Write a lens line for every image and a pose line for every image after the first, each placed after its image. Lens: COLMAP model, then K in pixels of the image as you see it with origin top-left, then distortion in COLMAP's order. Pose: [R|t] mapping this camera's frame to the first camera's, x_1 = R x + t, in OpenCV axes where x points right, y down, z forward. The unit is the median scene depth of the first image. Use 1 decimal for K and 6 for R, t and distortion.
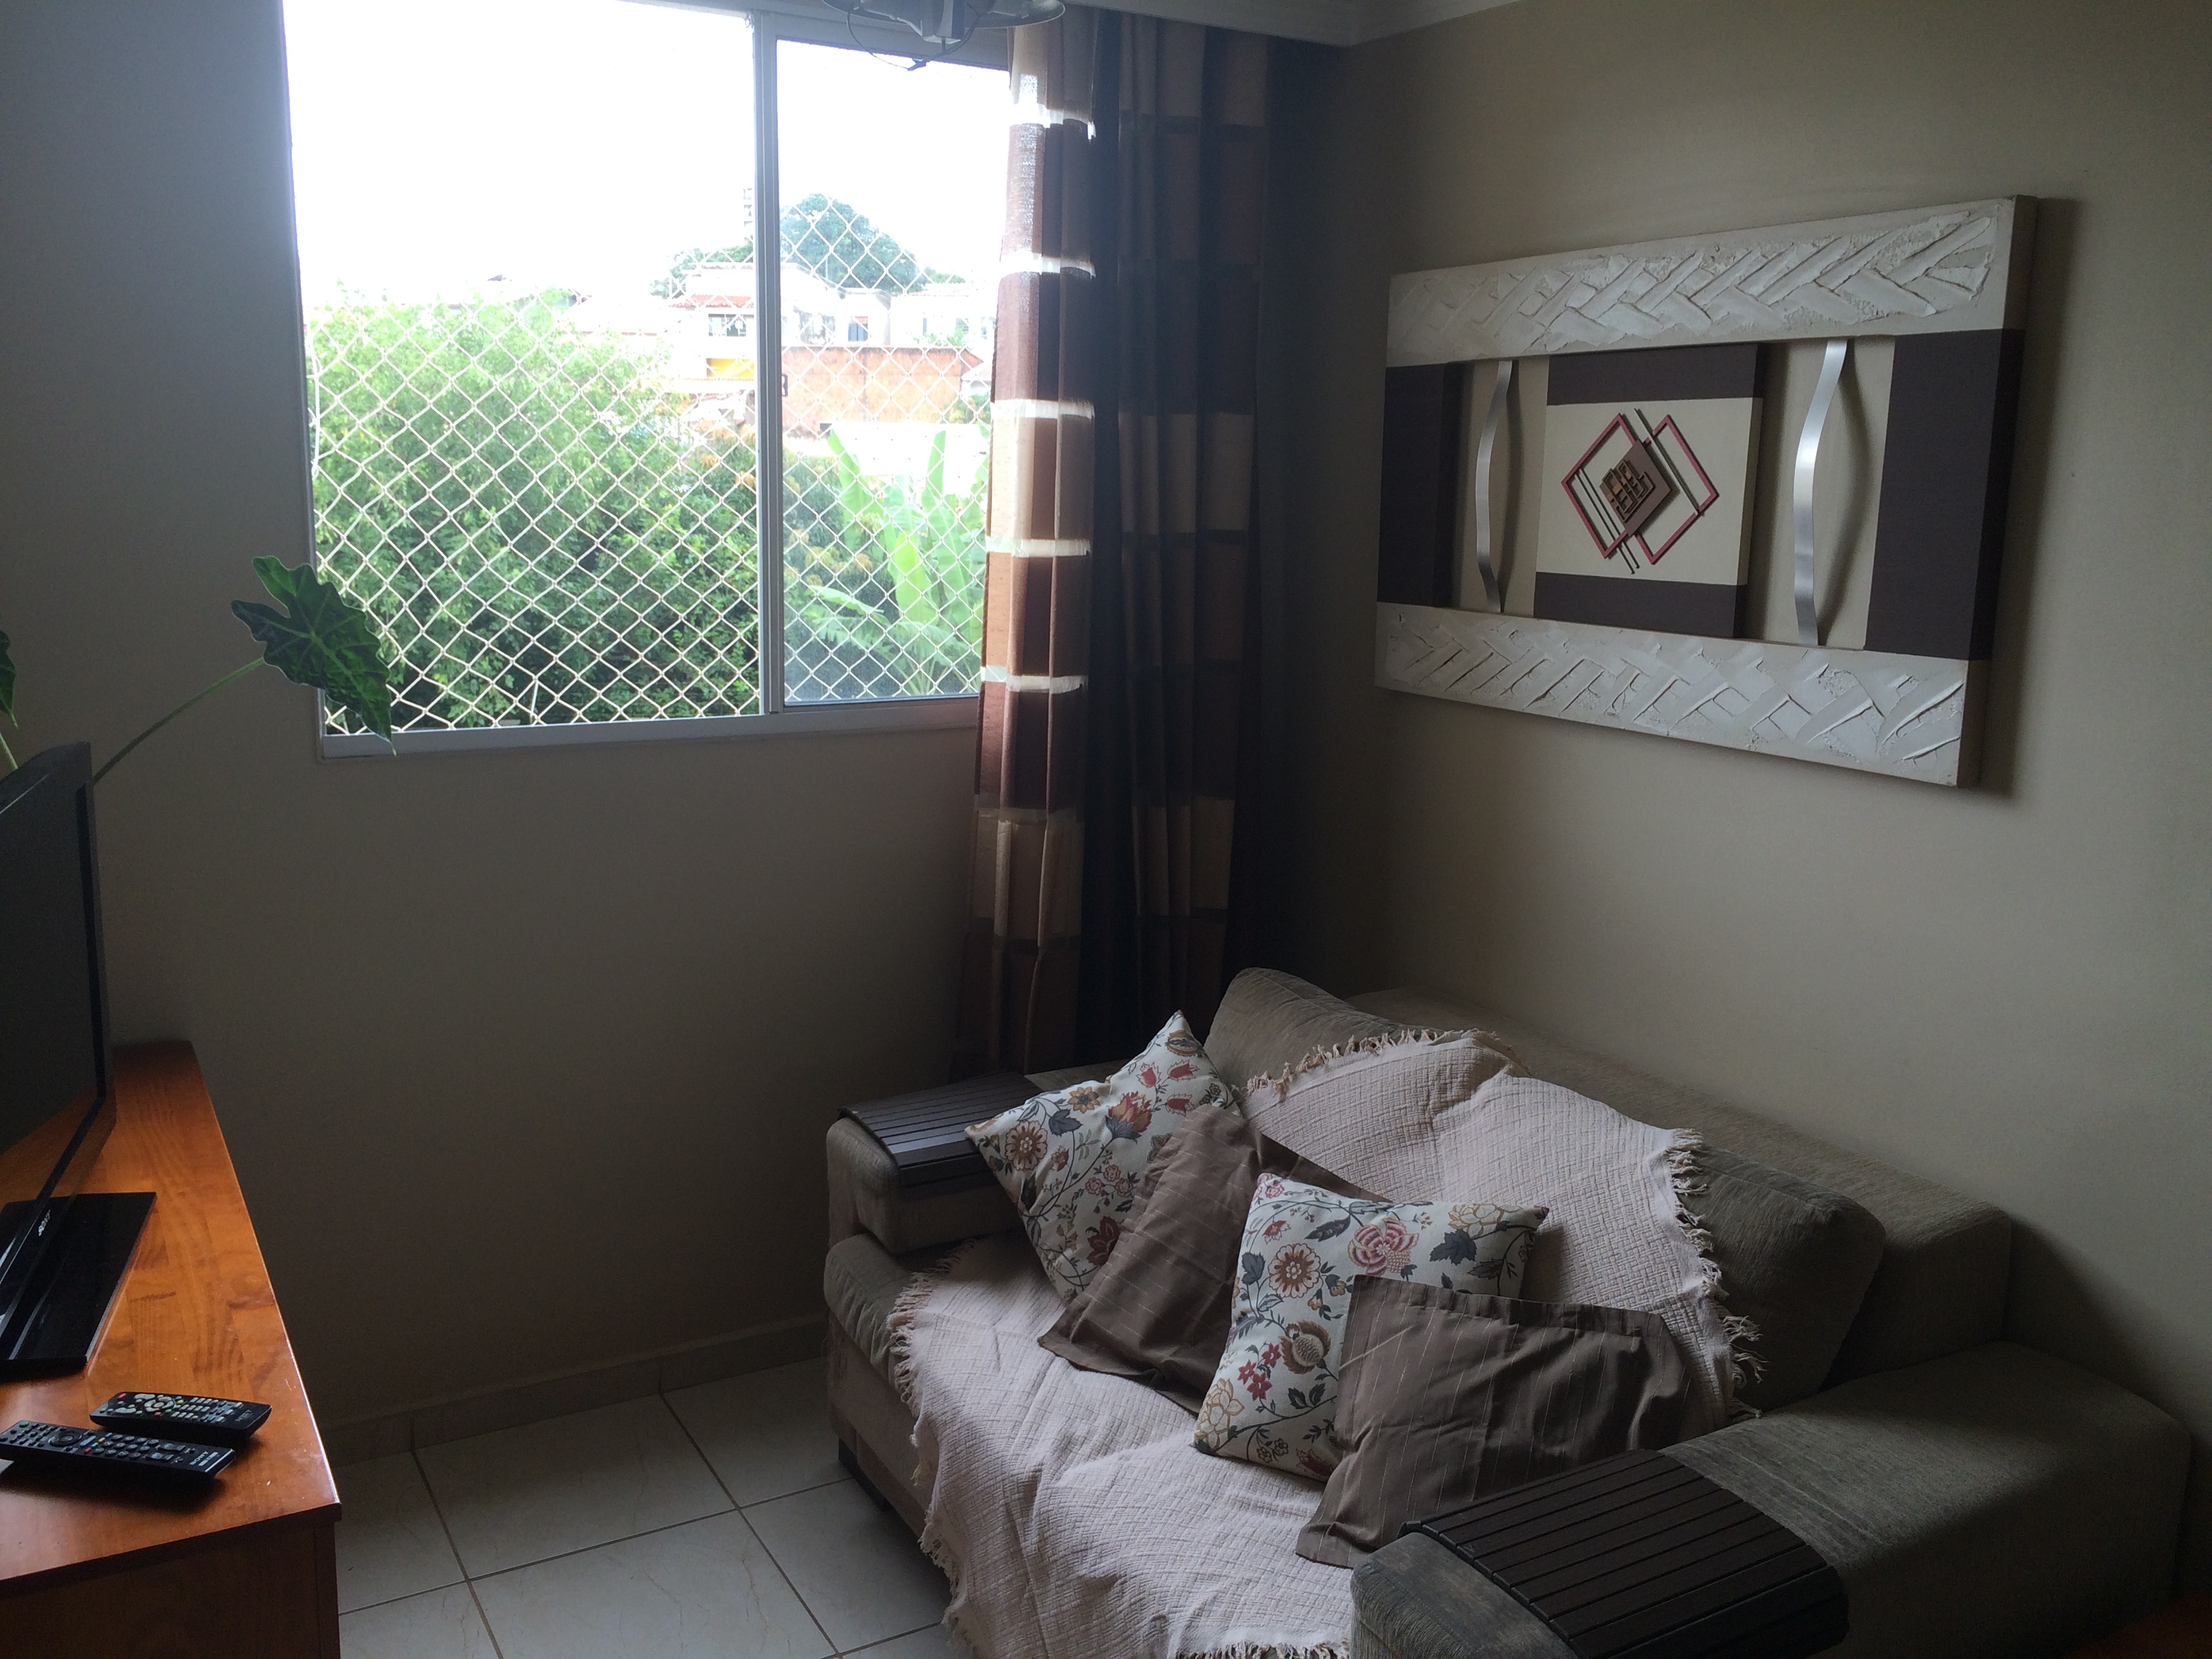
lens RADIAL K [[1893.5, 0, 1080.3], [0, 1893.5, 832.5], [0, 0, 1]] dist [0.068861, -0.103775]
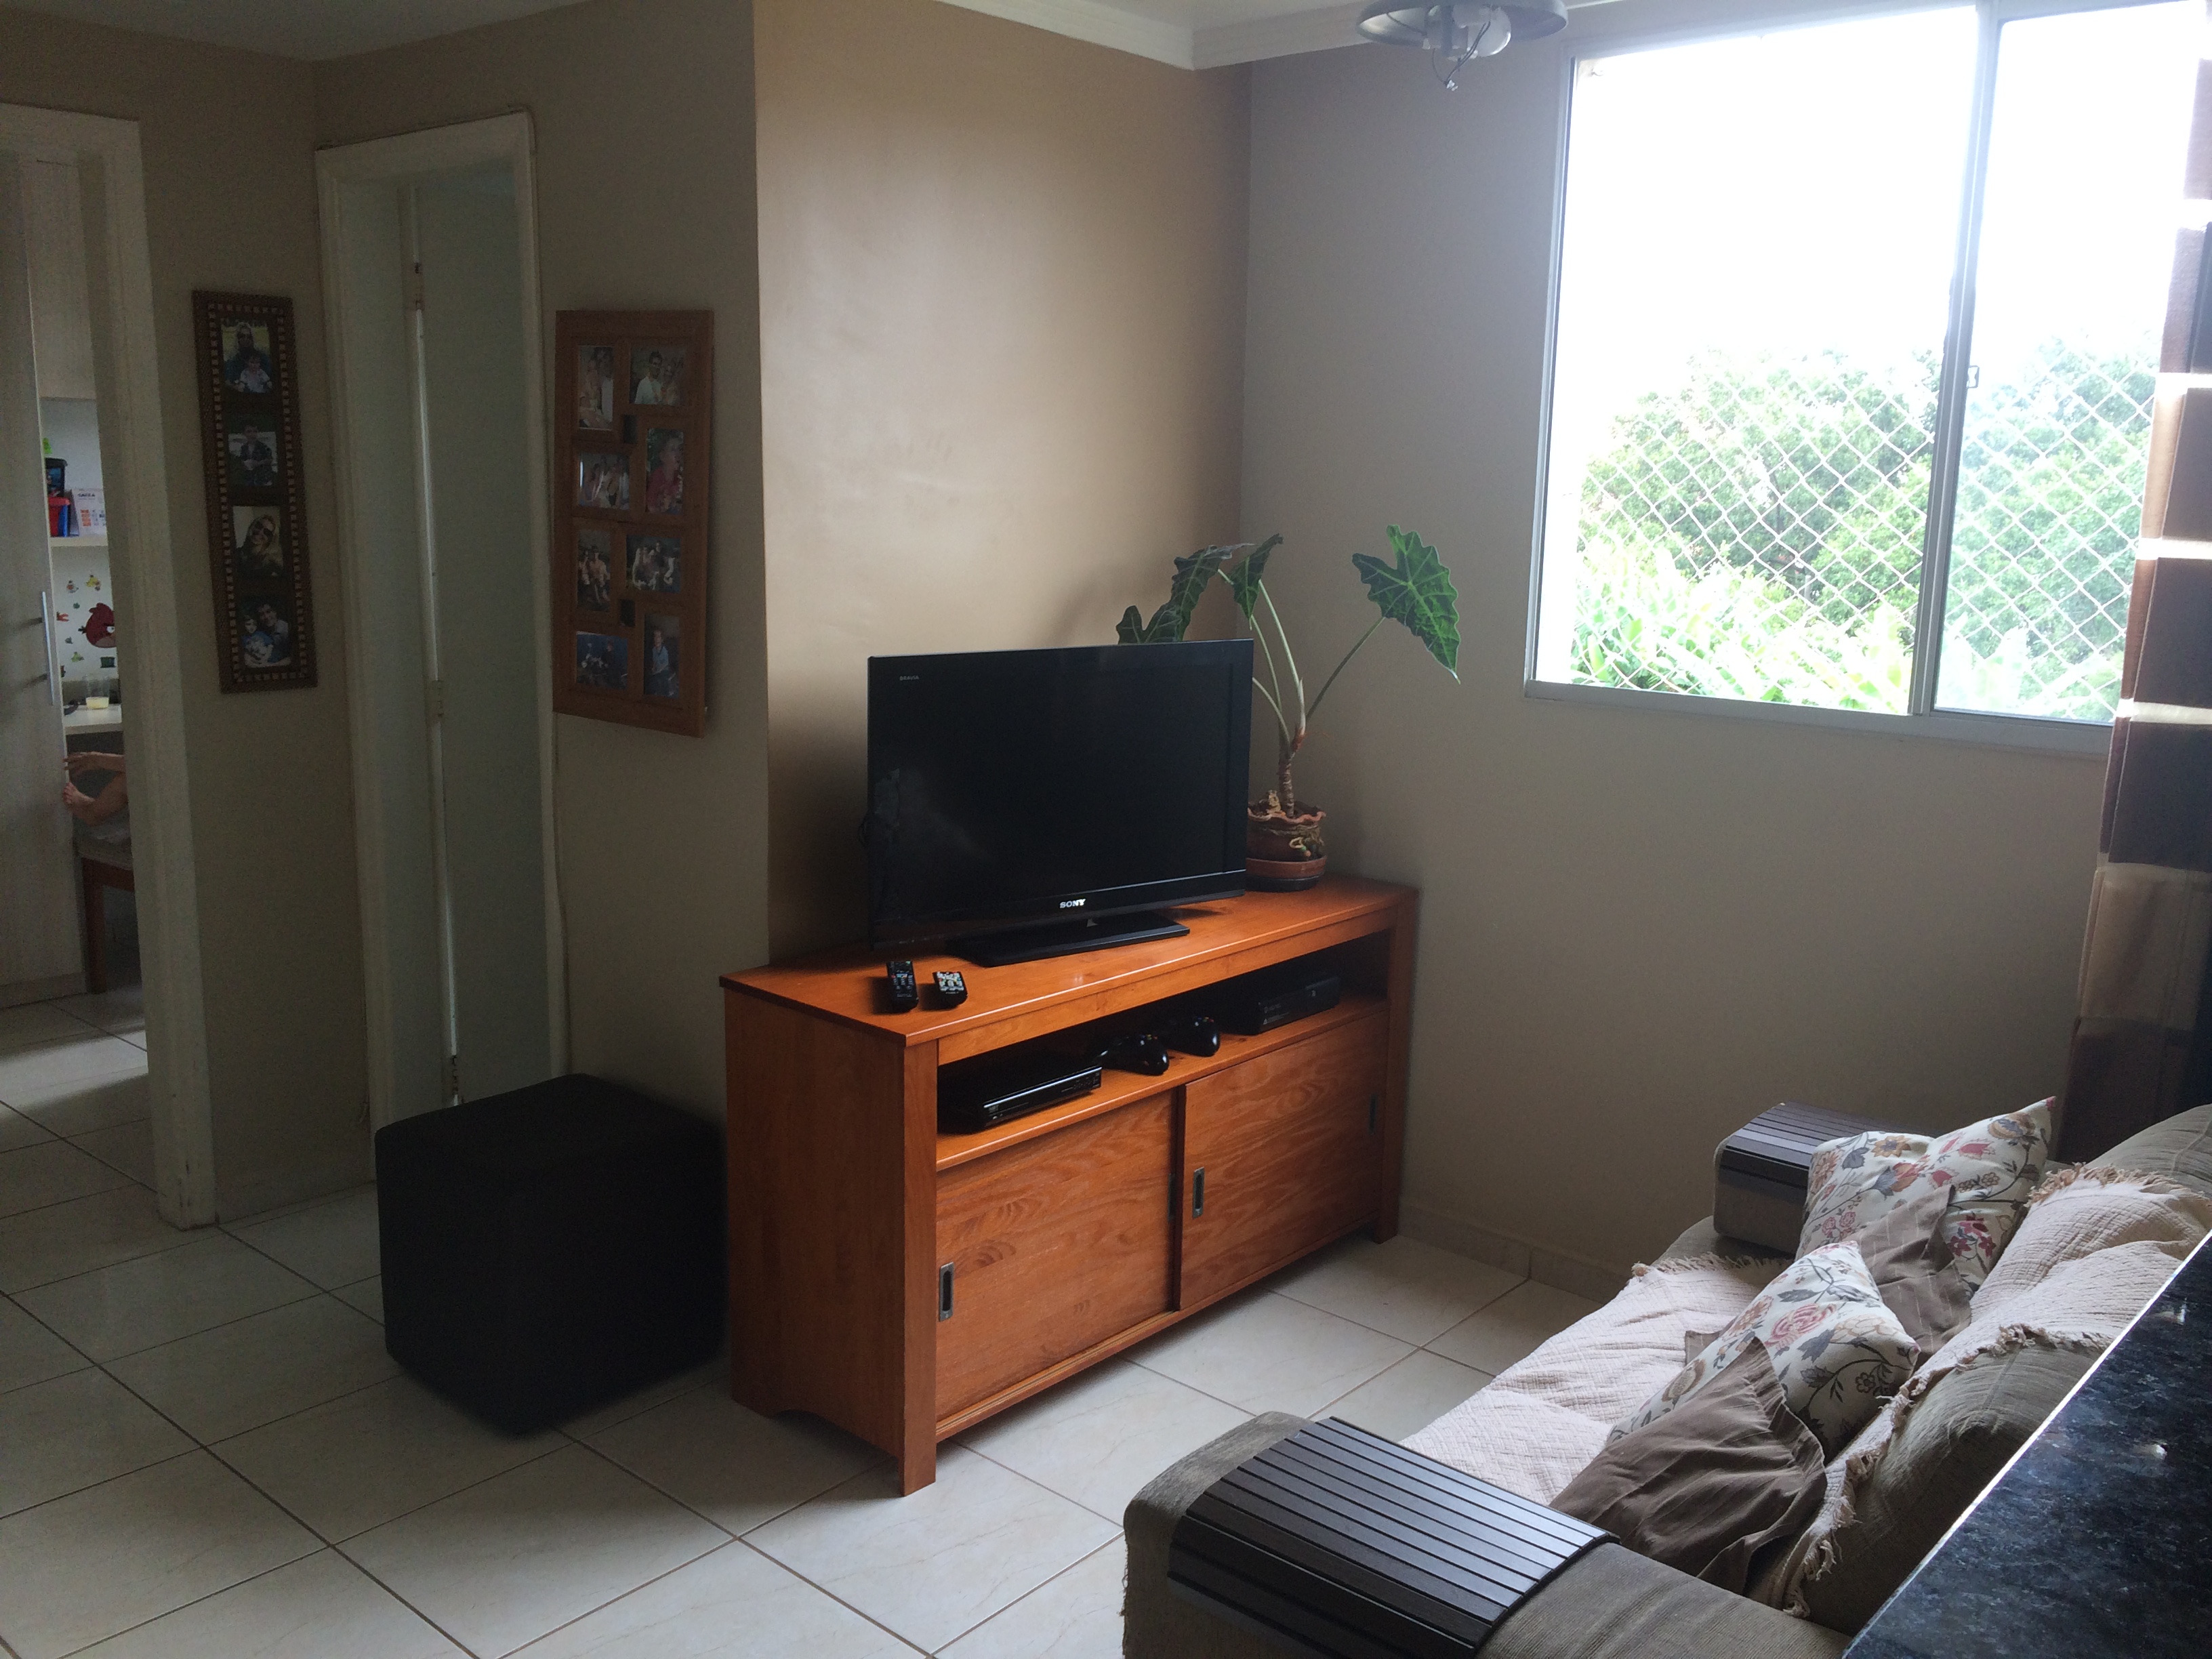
lens RADIAL K [[1893.5, 0, 1080.3], [0, 1893.5, 832.5], [0, 0, 1]] dist [0.068861, -0.103775]
pose [[0.321628, 0.162063, -0.932894, 0.783791], [-0.199675, 0.974696, 0.100484, -0.020523], [0.925573, 0.153957, 0.345849, 0.346079]]
